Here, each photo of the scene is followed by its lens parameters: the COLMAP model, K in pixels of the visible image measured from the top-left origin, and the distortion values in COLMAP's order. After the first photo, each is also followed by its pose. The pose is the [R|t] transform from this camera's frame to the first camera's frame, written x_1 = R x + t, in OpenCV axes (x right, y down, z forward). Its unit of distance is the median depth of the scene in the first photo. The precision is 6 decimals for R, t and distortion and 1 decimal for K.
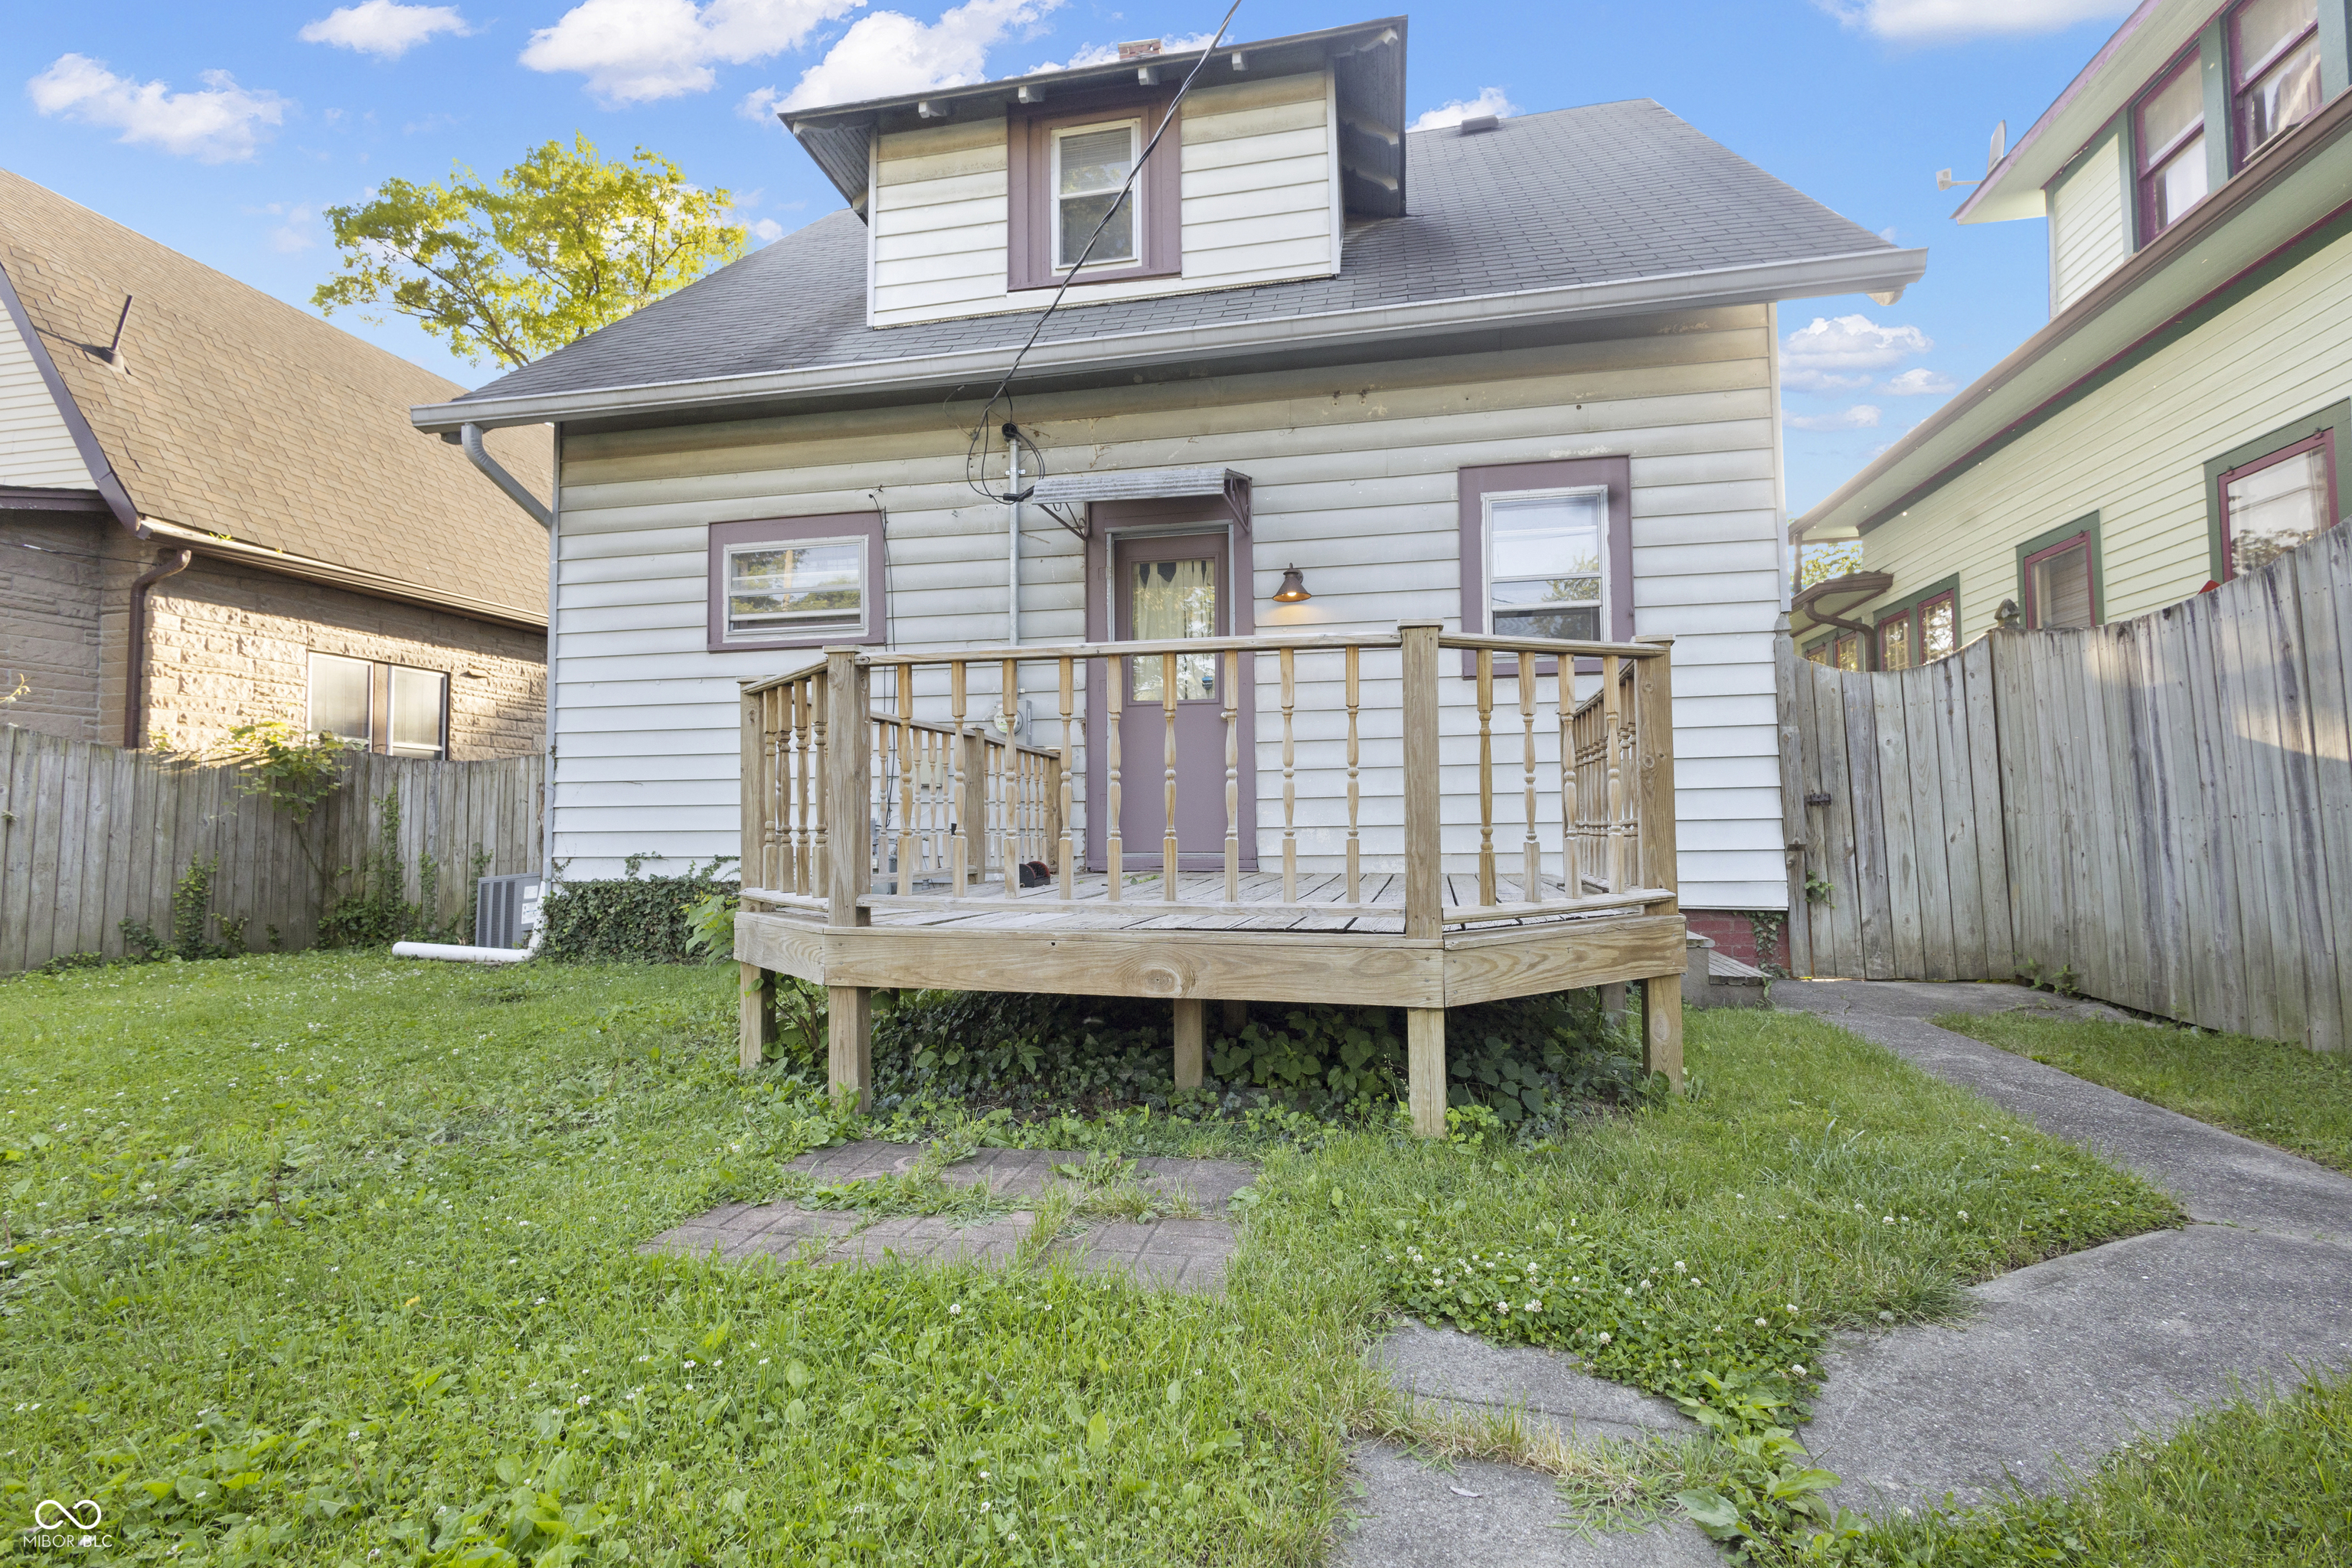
lens RADIAL K [[1092.9, 0, 1171.1], [0, 1092.9, 777.0], [0, 0, 1]] dist [0.006213, -0.001879]
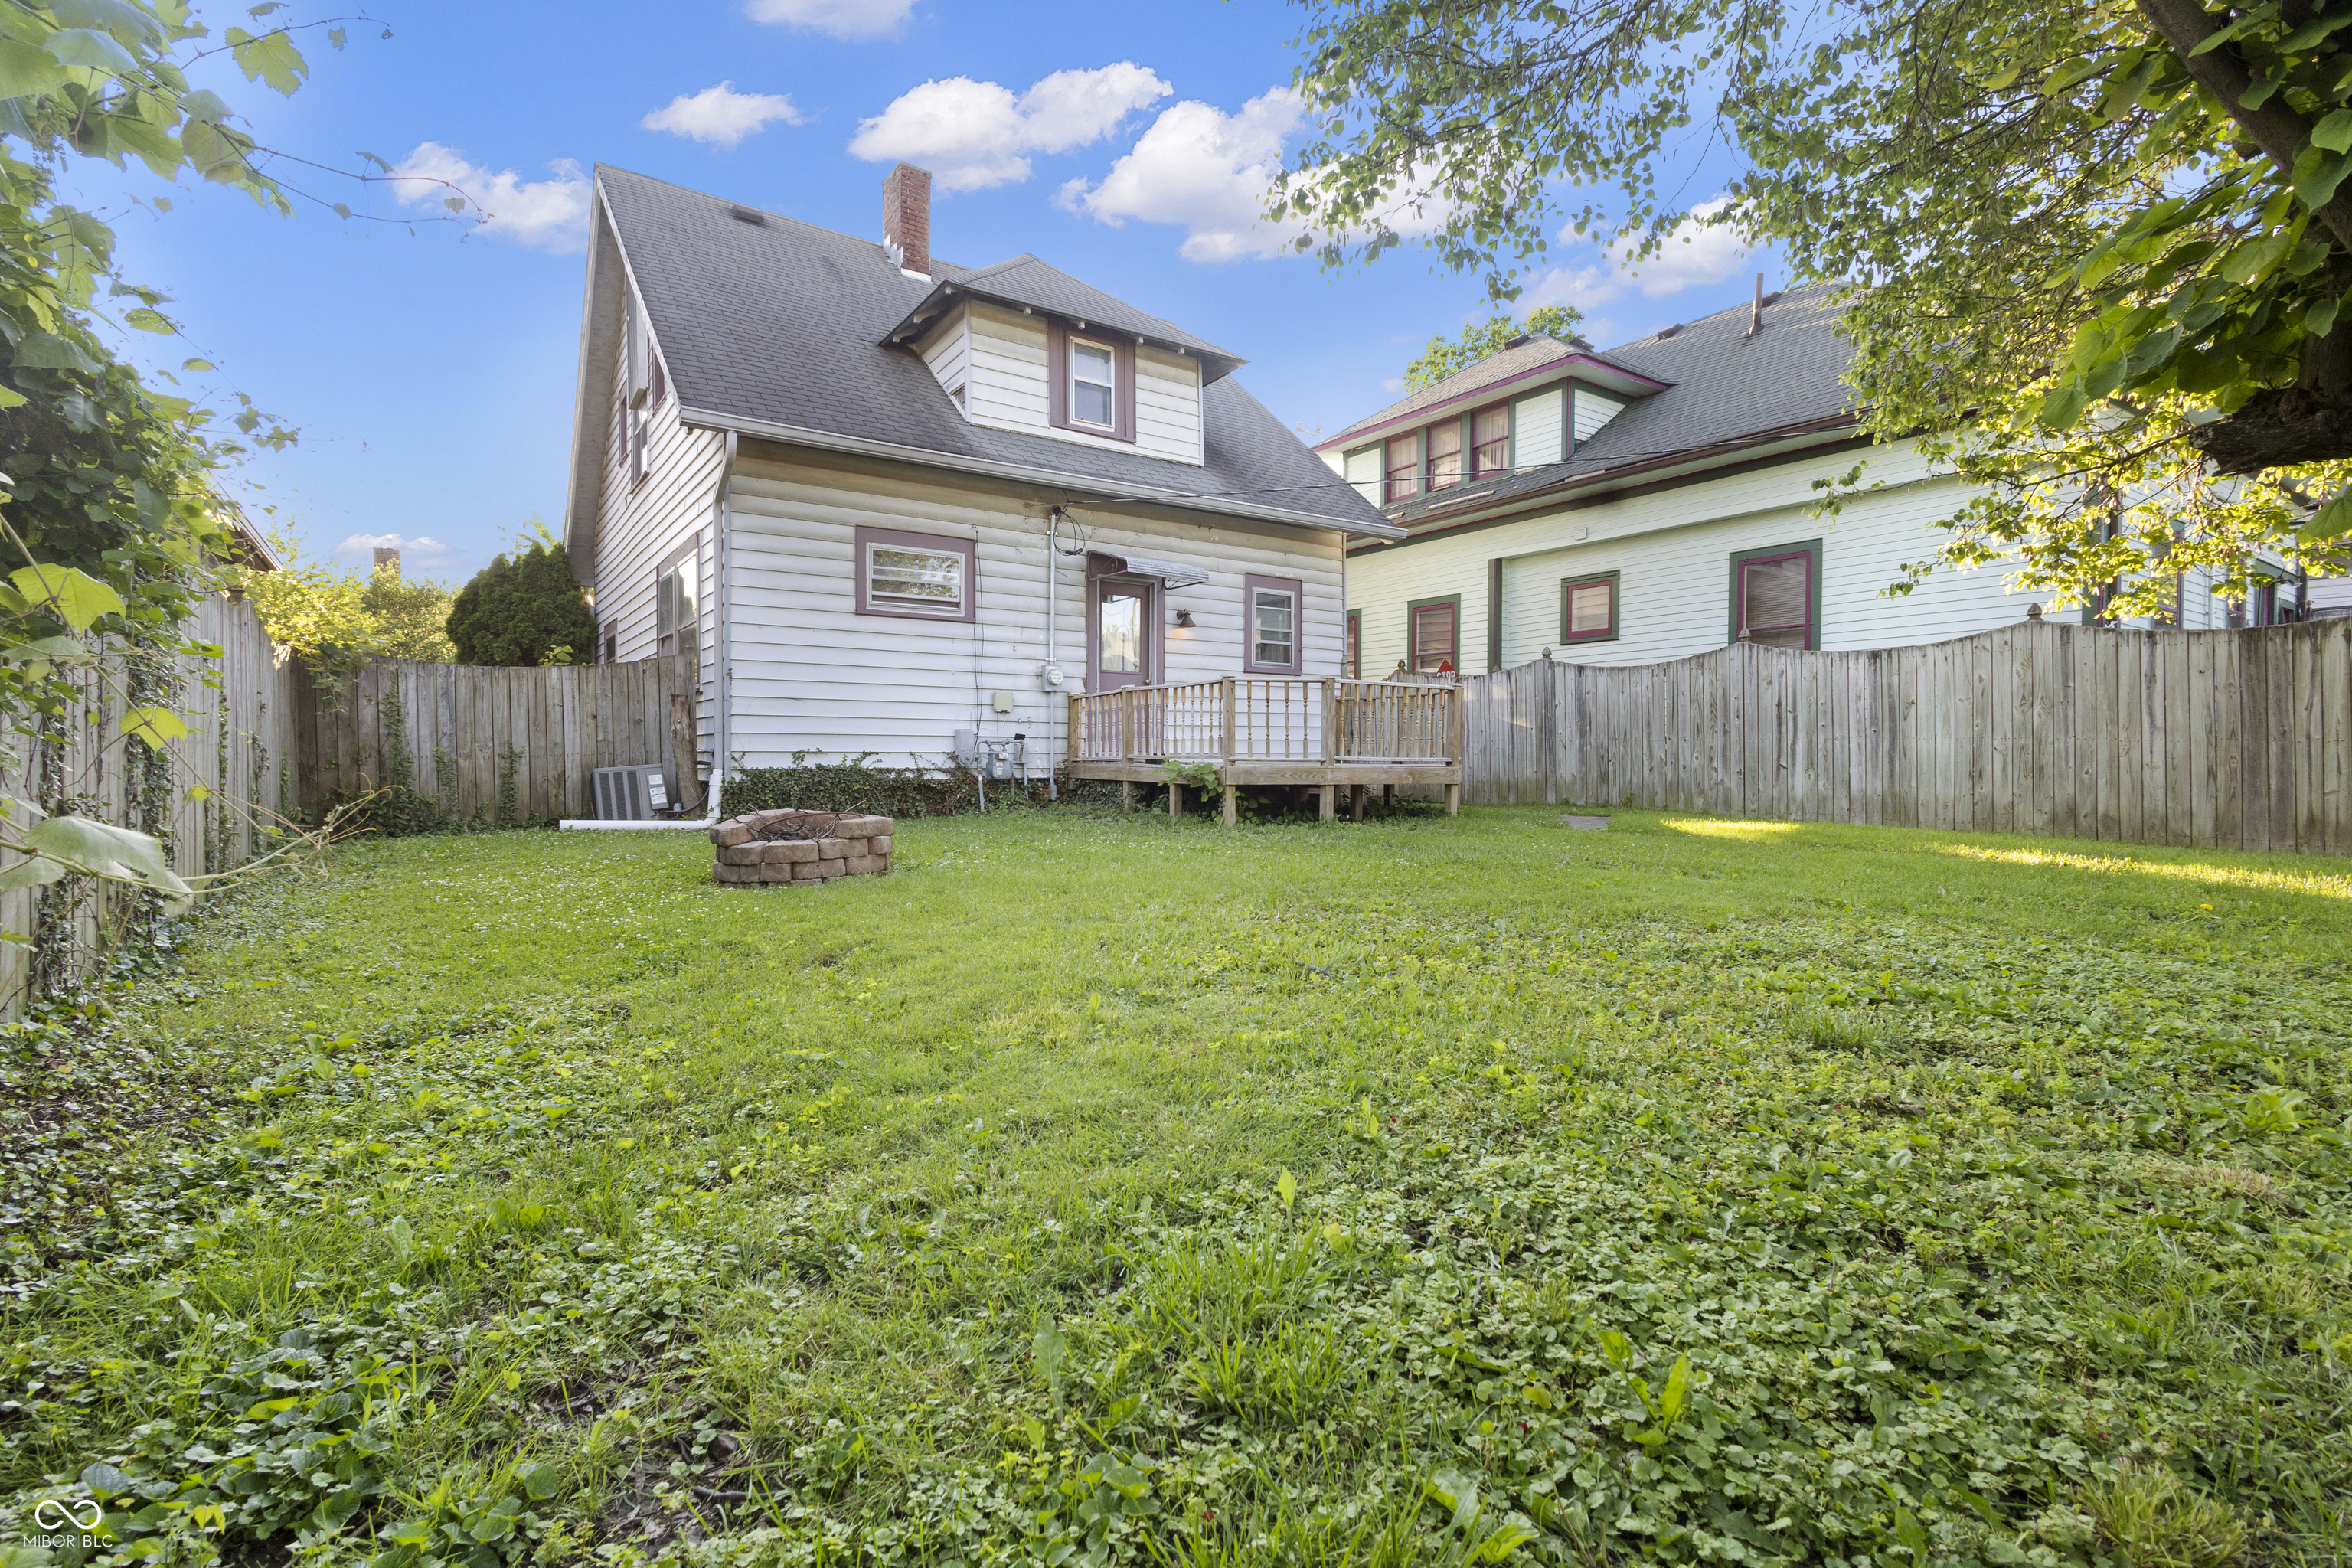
lens RADIAL K [[1092.9, 0, 1187.3], [0, 1092.9, 768.0], [0, 0, 1]] dist [0.006213, -0.001879]
pose [[0.684822, 0.000333, 0.728710, -1.230880], [-0.047011, 0.997937, 0.043724, 0.008346], [-0.727192, -0.064200, 0.683425, -0.360939]]
